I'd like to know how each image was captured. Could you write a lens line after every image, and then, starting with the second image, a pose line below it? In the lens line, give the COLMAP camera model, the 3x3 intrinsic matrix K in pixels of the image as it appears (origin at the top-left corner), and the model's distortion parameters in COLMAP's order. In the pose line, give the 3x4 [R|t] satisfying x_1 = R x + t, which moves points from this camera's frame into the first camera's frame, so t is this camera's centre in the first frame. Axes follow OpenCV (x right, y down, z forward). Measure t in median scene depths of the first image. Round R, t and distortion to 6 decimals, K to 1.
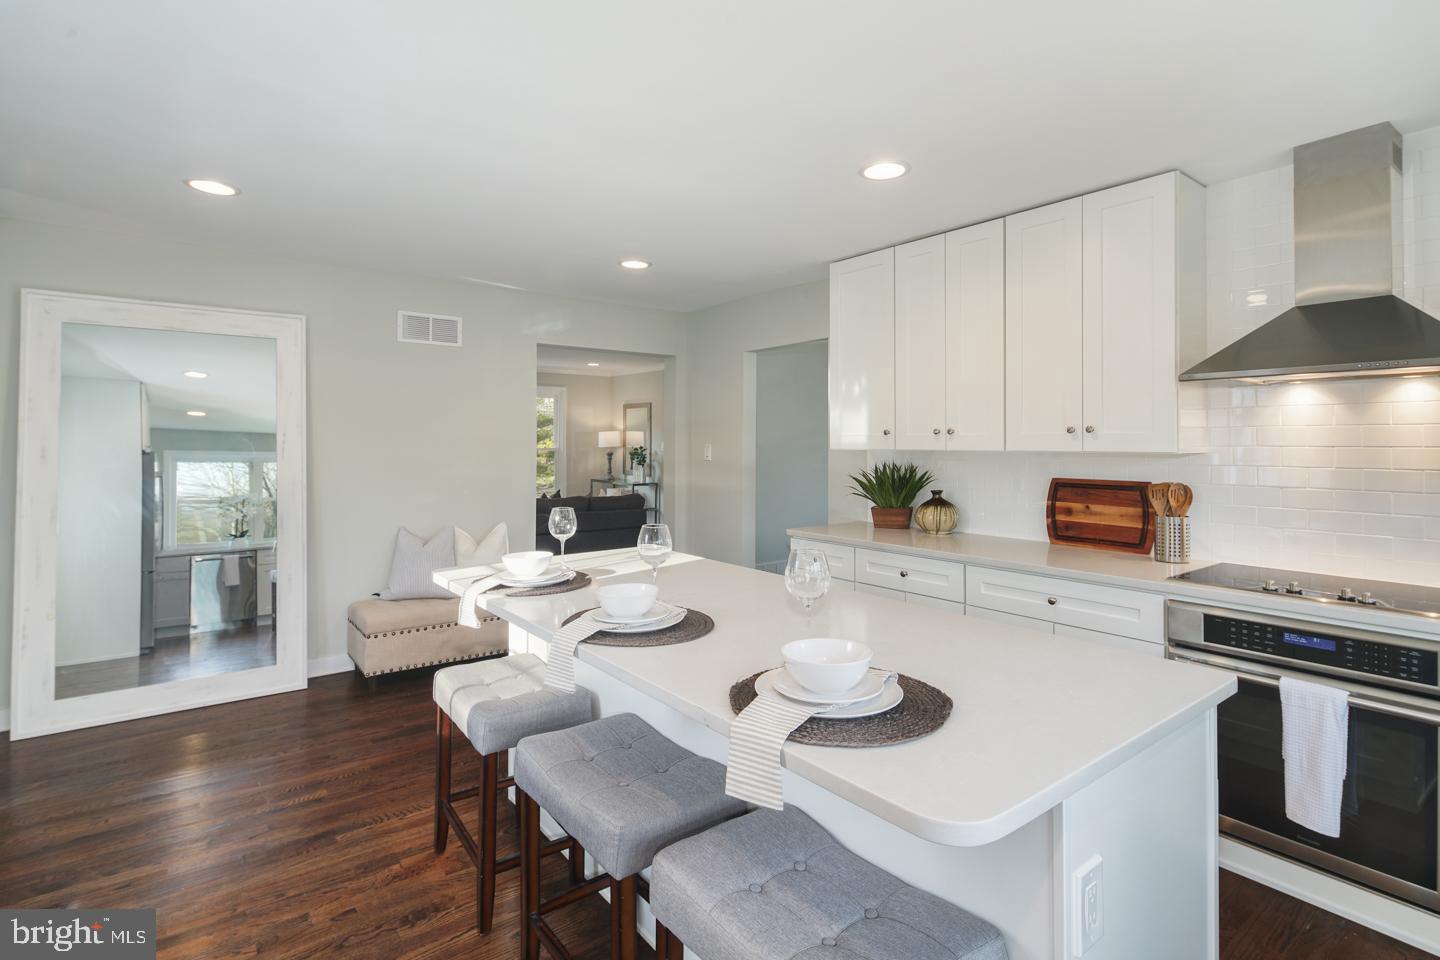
lens RADIAL K [[706.5, 0, 707.2], [0, 706.5, 439.2], [0, 0, 1]] dist [0.001073, -0.002421]
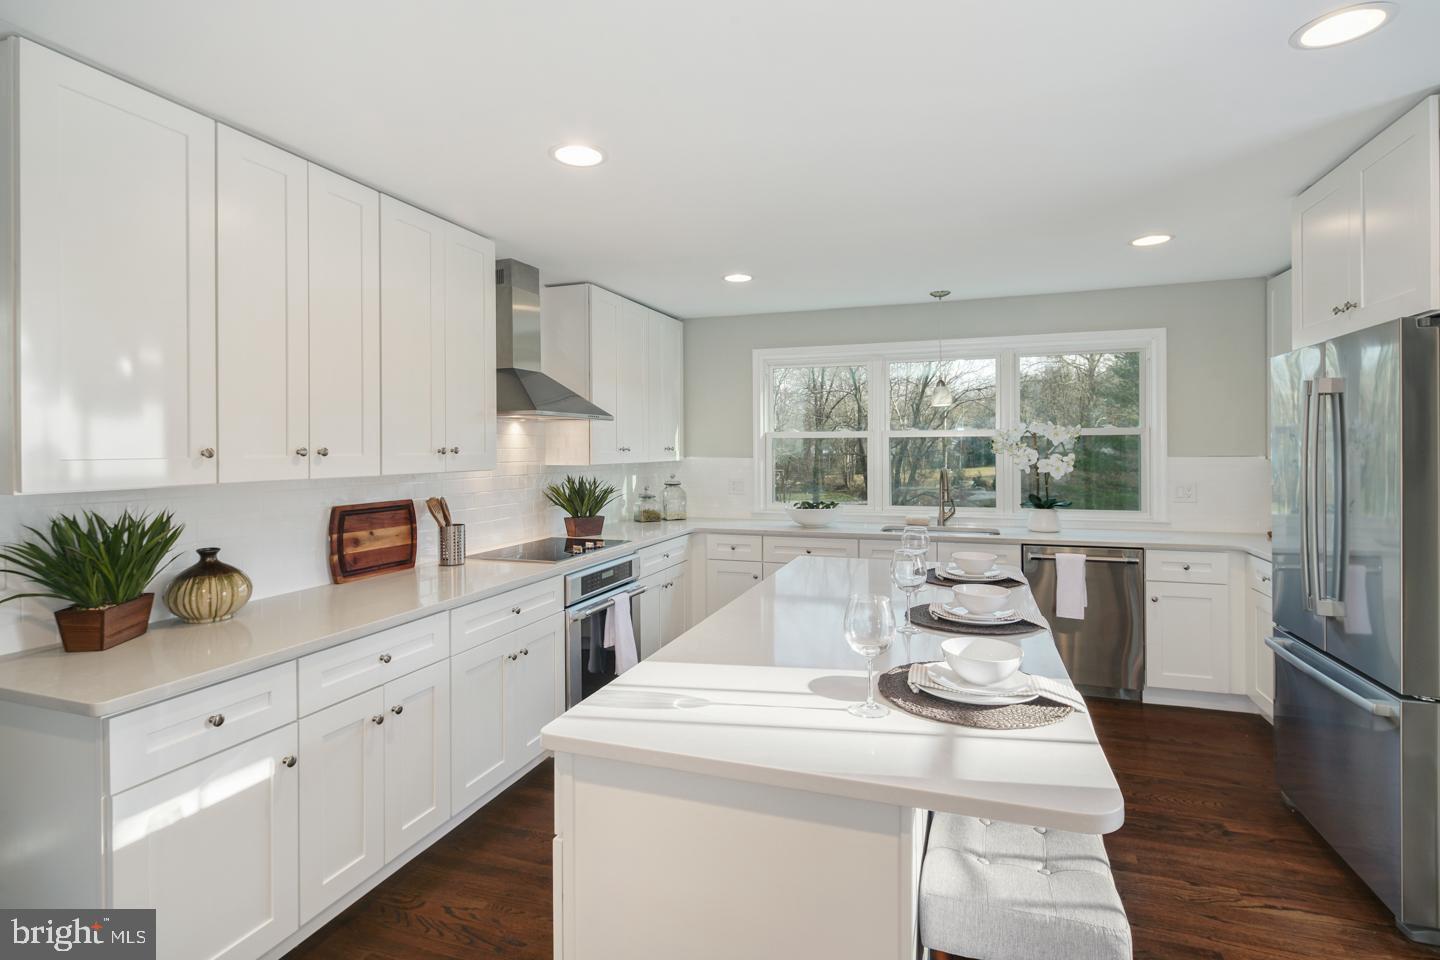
lens RADIAL K [[706.5, 0, 731.0], [0, 706.5, 443.9], [0, 0, 1]] dist [0.001073, -0.002421]
pose [[-0.566280, 0.008016, 0.824174, -0.573476], [0.004744, 0.999968, -0.006466, -0.015491], [-0.824199, 0.000248, -0.566300, 1.306321]]
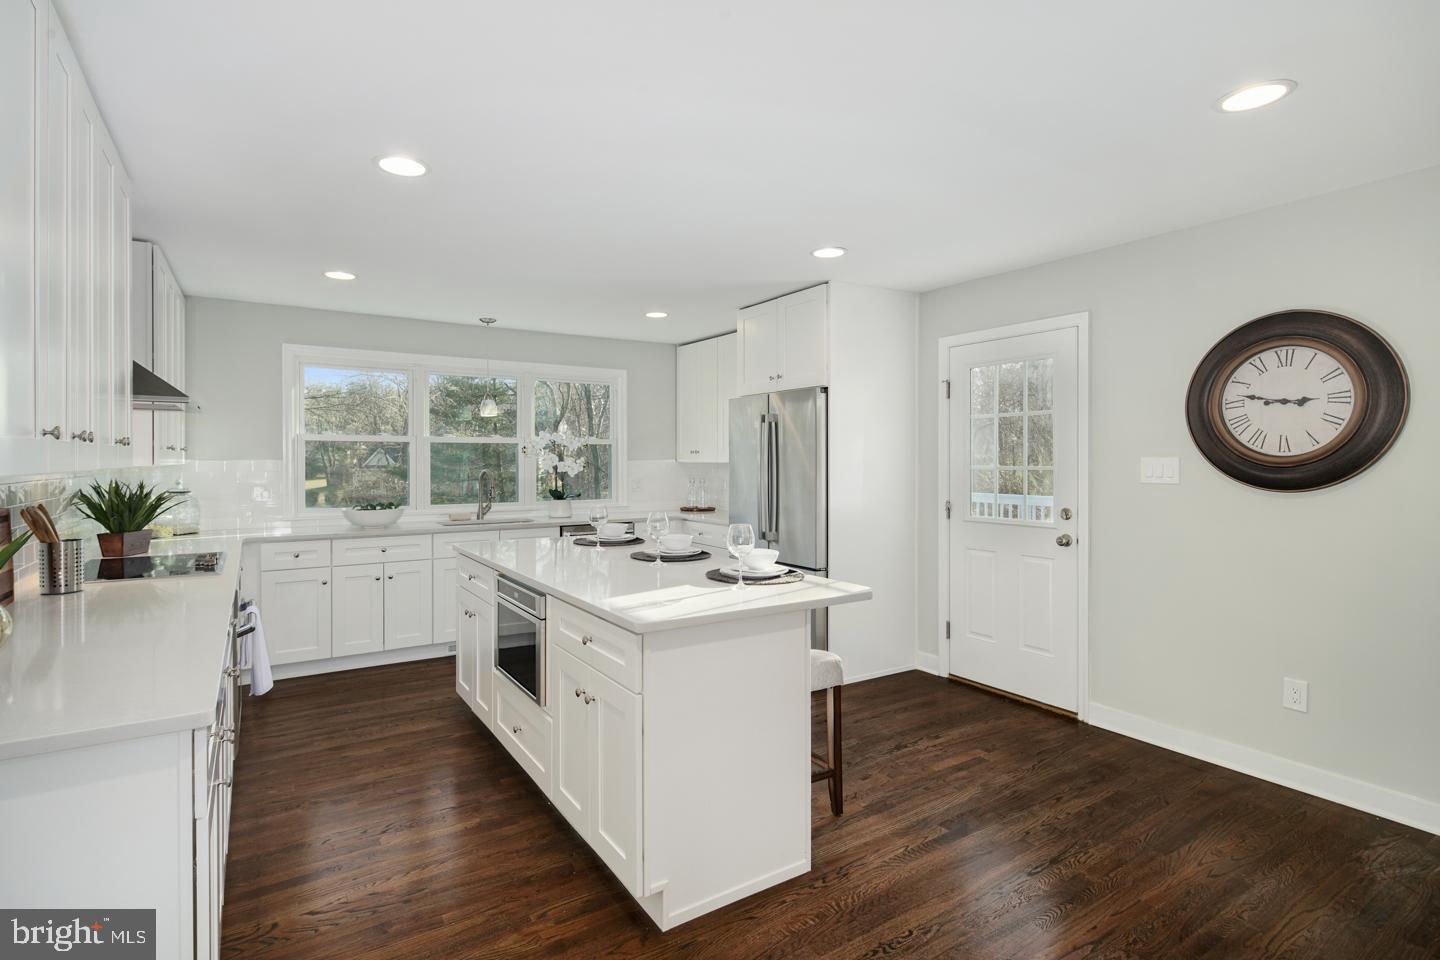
lens RADIAL K [[706.5, 0, 722.3], [0, 706.5, 466.4], [0, 0, 1]] dist [0.001073, -0.002421]
pose [[-0.998577, 0.000563, 0.053328, -0.224847], [0.001071, 0.999954, 0.009499, 0.007860], [-0.053320, 0.009543, -0.998532, 1.877552]]
